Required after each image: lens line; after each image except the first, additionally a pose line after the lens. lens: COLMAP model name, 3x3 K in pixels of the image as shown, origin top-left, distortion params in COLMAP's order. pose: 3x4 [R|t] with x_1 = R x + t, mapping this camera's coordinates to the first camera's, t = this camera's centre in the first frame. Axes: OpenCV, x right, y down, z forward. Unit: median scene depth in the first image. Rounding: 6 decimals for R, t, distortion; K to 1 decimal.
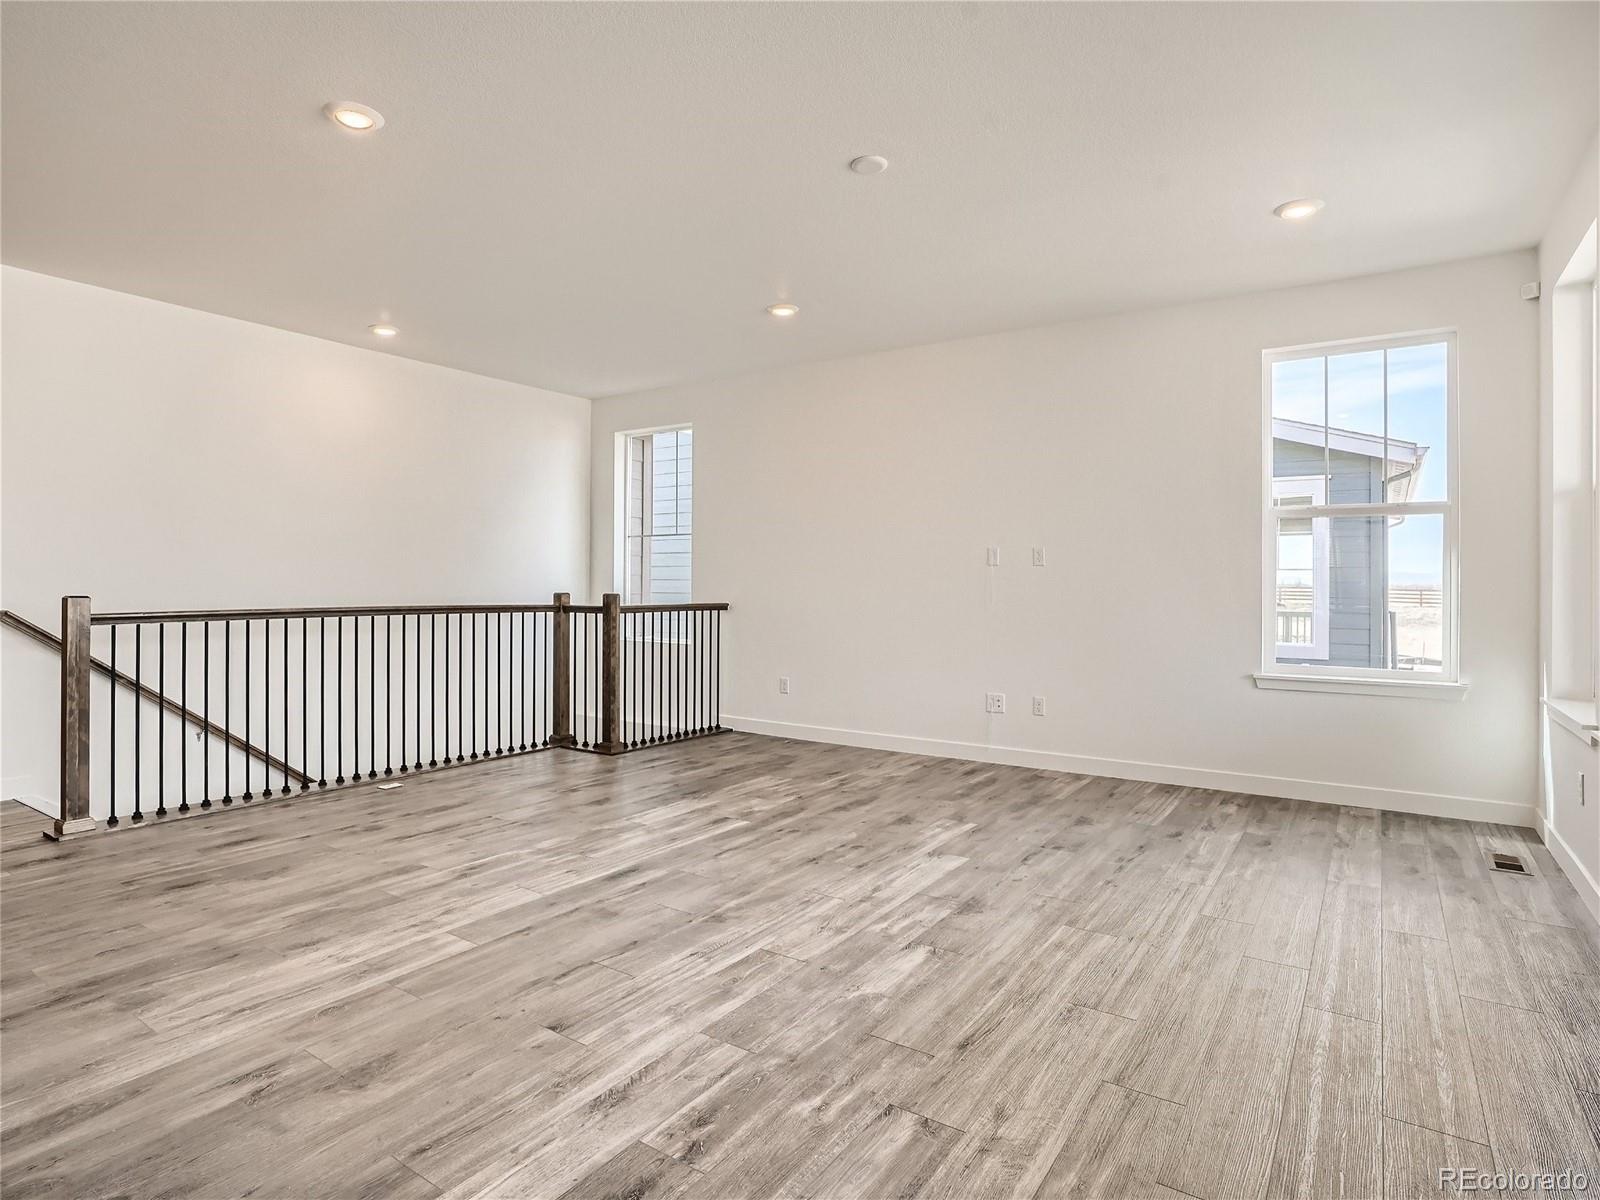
lens RADIAL K [[853.9, 0, 803.1], [0, 853.9, 588.8], [0, 0, 1]] dist [-0.061331, 0.028721]
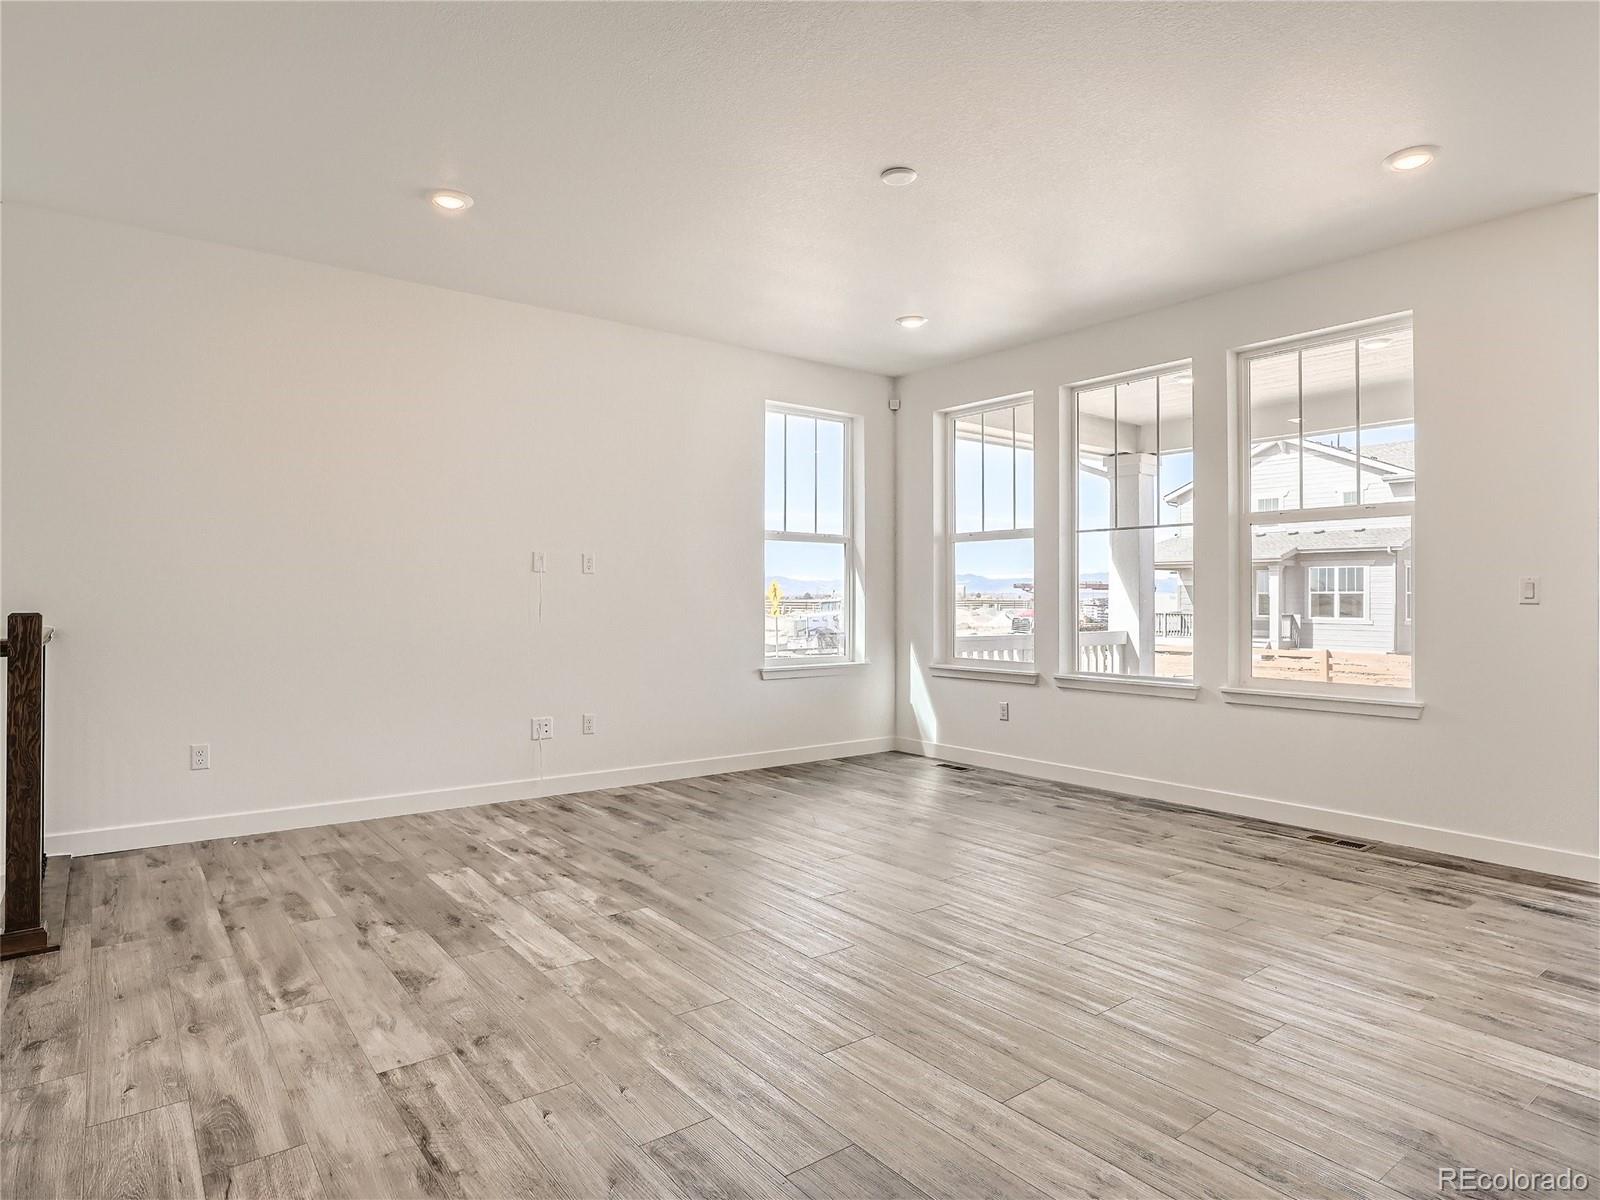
lens RADIAL K [[910.1, 0, 801.4], [0, 910.1, 605.5], [0, 0, 1]] dist [-0.054155, 0.035279]
pose [[0.321860, -0.012888, 0.946700, -0.769707], [-0.003343, 0.999886, 0.014748, -0.009692], [-0.946781, -0.007912, 0.321780, 0.602231]]
